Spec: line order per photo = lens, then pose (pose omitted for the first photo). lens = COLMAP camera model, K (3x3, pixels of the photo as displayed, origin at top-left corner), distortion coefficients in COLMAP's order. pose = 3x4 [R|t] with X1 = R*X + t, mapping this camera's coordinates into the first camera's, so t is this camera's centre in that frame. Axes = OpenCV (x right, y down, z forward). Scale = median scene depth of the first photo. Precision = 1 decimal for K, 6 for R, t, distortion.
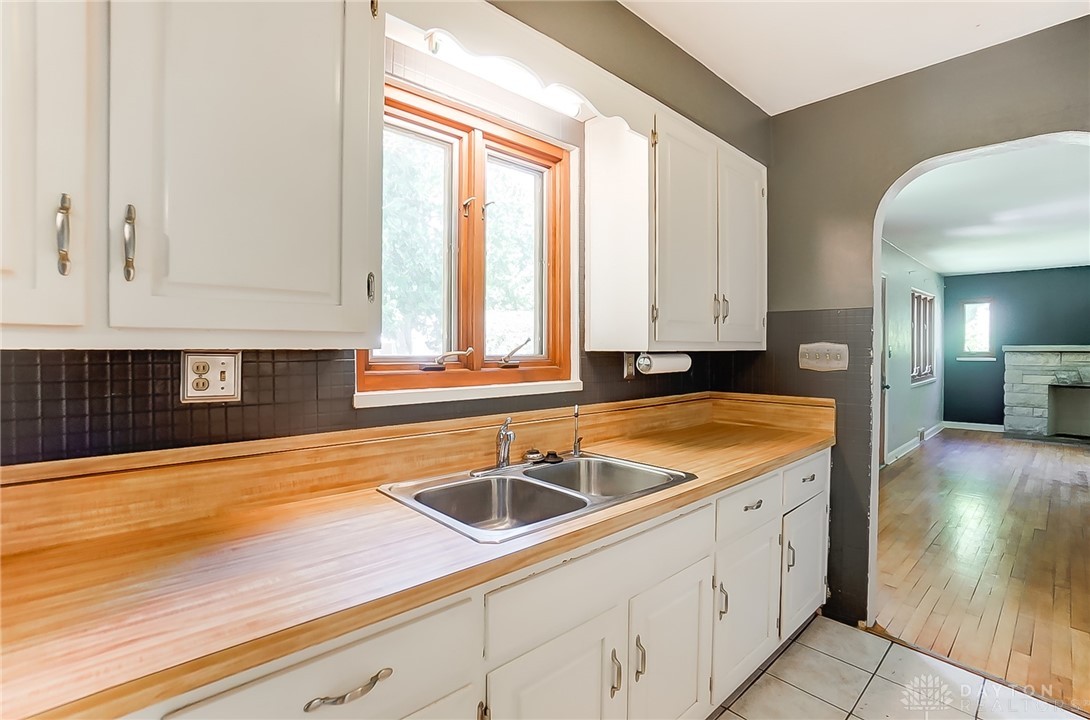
lens RADIAL K [[489.7, 0, 544.4], [0, 489.7, 360.0], [0, 0, 1]] dist [-0.019555, 0.002379]
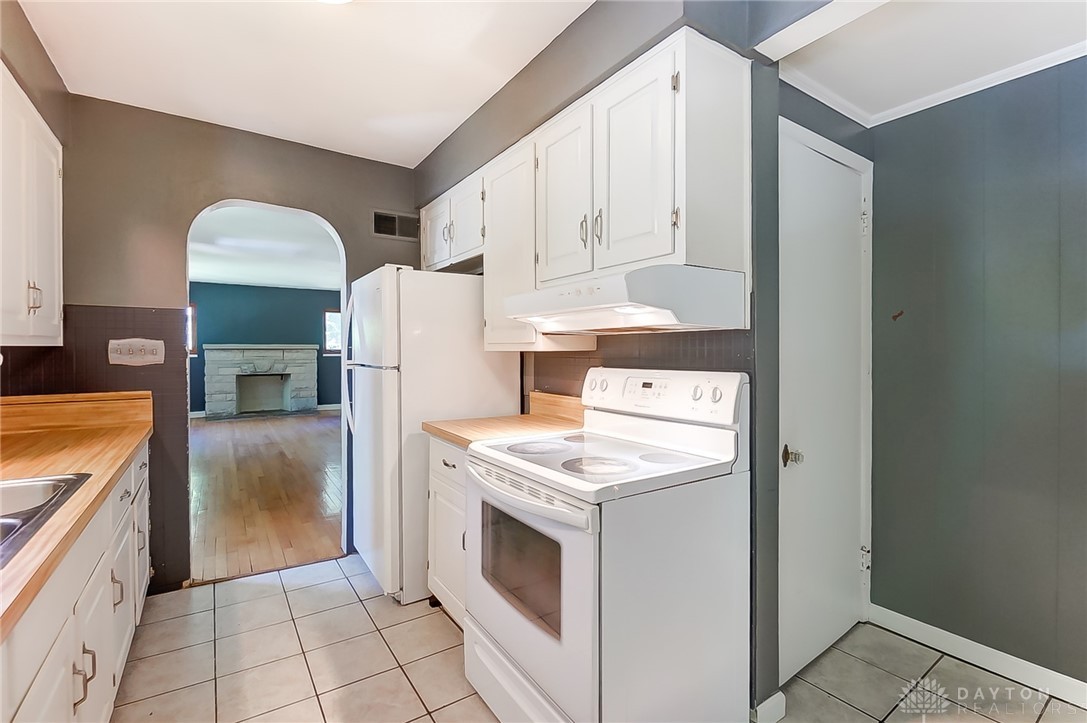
lens RADIAL K [[488.3, 0, 544.8], [0, 488.3, 351.7], [0, 0, 1]] dist [-0.019555, 0.002379]
pose [[0.141895, -0.006258, 0.989862, -0.125873], [0.021127, 0.999771, 0.003292, 0.003082], [-0.989656, 0.020446, 0.141995, -0.007225]]
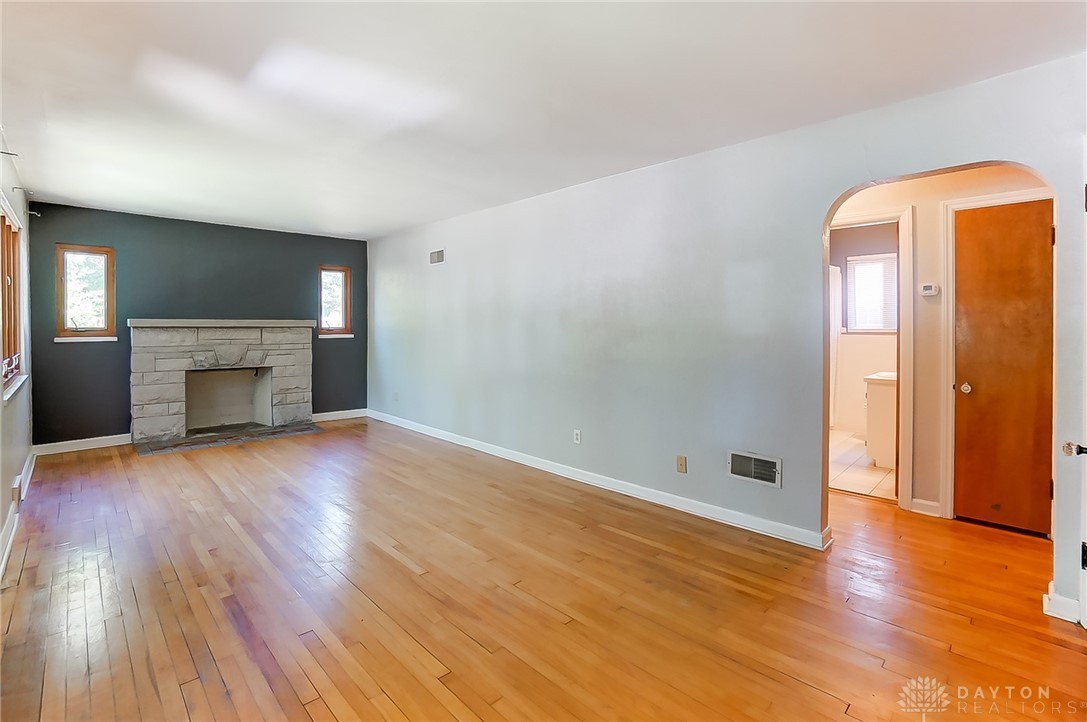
lens RADIAL K [[488.3, 0, 510.4], [0, 488.3, 326.5], [0, 0, 1]] dist [-0.019555, 0.002379]
pose [[0.009710, 0.000845, 0.999953, 0.290716], [0.019887, 0.999802, -0.001038, -0.007454], [-0.999755, 0.019896, 0.009691, 0.489764]]
